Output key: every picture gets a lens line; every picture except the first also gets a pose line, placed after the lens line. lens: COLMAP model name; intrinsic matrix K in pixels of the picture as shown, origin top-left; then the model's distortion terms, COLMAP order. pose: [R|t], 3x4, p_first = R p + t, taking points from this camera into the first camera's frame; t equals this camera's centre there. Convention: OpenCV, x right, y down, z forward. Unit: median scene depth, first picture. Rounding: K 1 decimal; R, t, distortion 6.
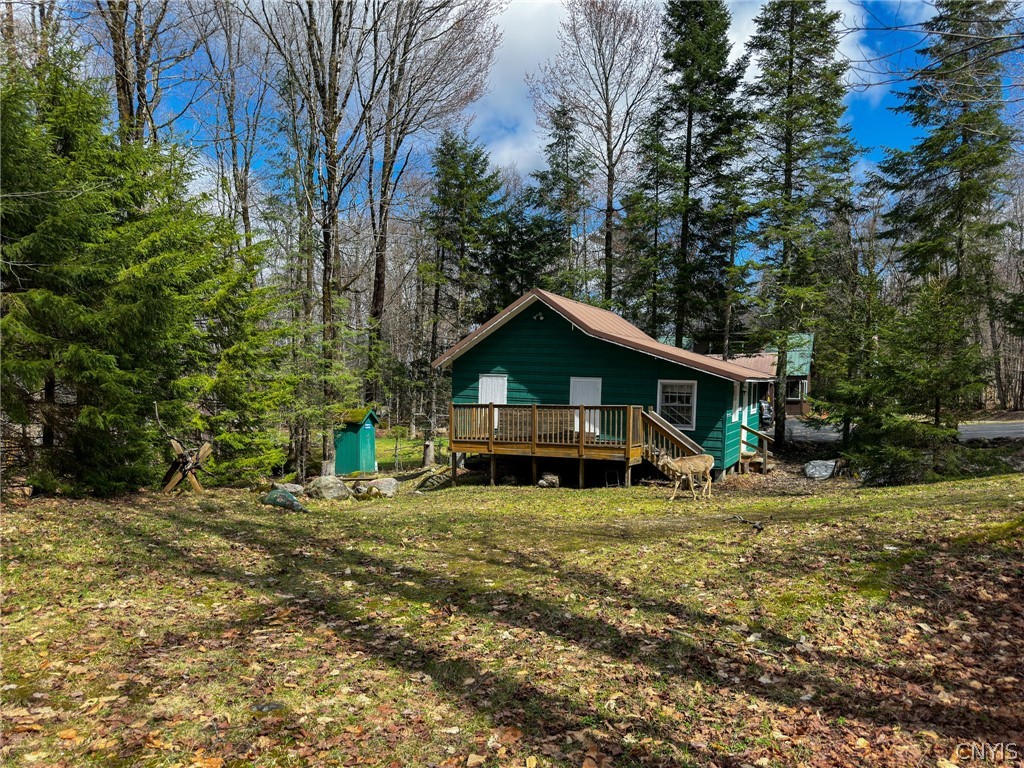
lens RADIAL K [[739.0, 0, 535.0], [0, 739.0, 379.4], [0, 0, 1]] dist [0.027253, 0.006052]
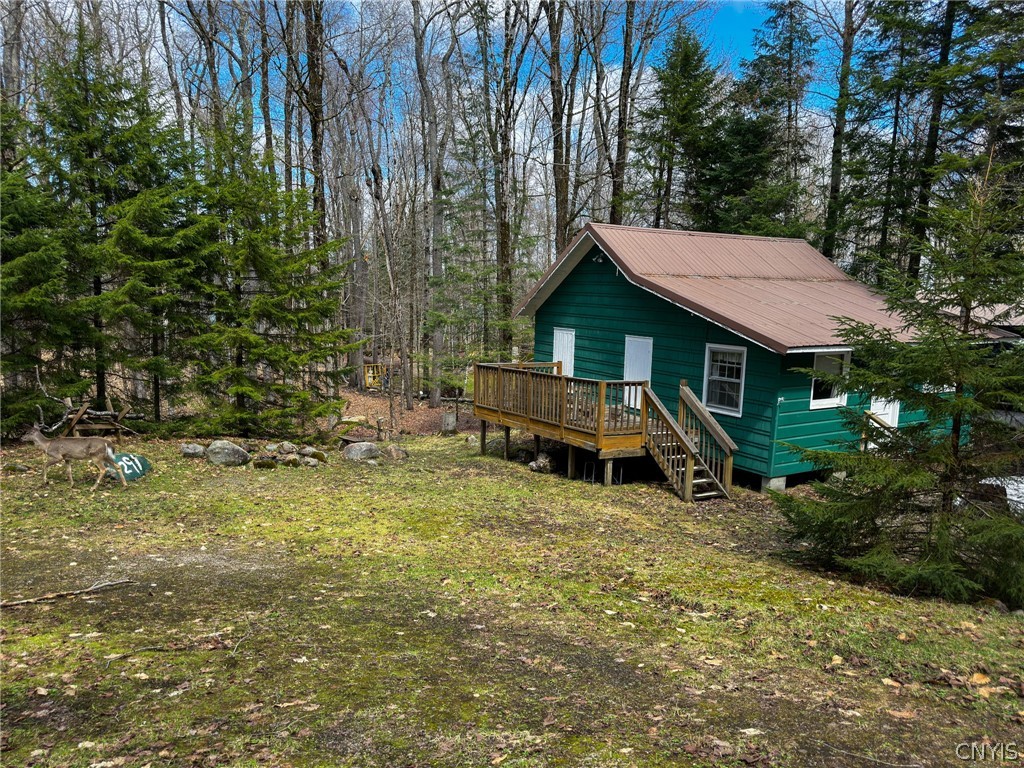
lens RADIAL K [[755.4, 0, 512.0], [0, 755.4, 384.0], [0, 0, 1]] dist [0.006555, -0.001199]
pose [[0.809236, 0.062387, -0.584161, 0.392581], [-0.002879, 0.994755, 0.102250, -0.030849], [0.587476, -0.081062, 0.805171, 0.252115]]
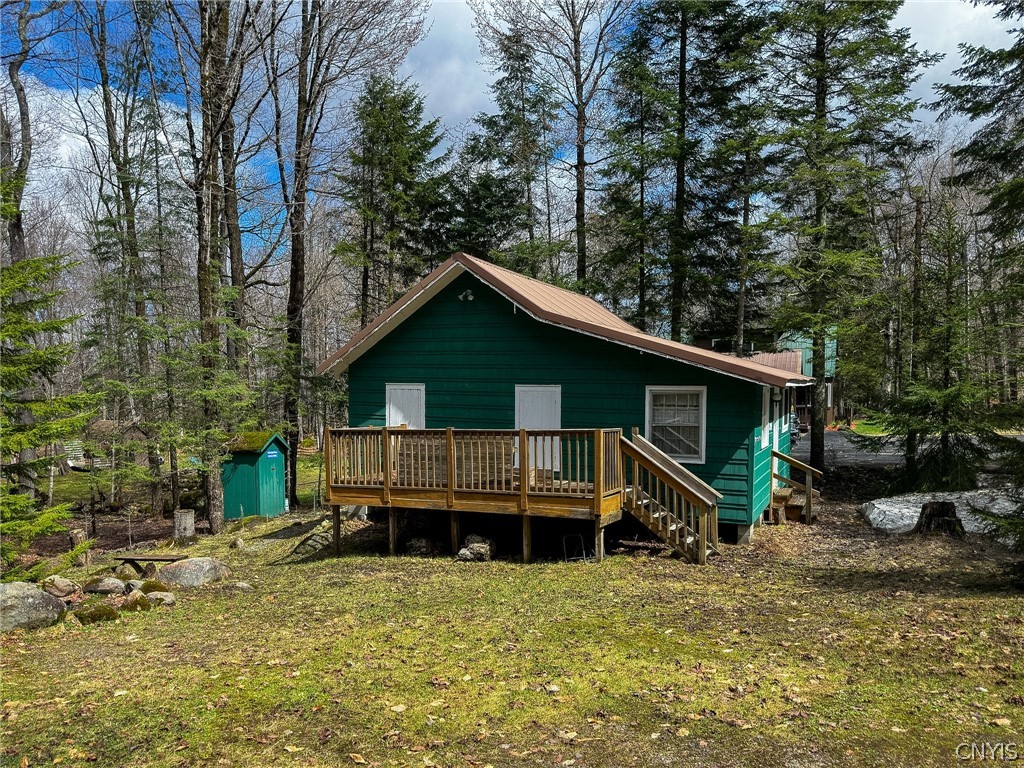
lens RADIAL K [[780.8, 0, 512.0], [0, 780.8, 384.0], [0, 0, 1]] dist [-0.001239, 0.000212]
pose [[0.999669, -0.020591, -0.015402, 0.051699], [0.020484, 0.999765, -0.007067, 0.000784], [0.015544, 0.006749, 0.999856, 0.271632]]
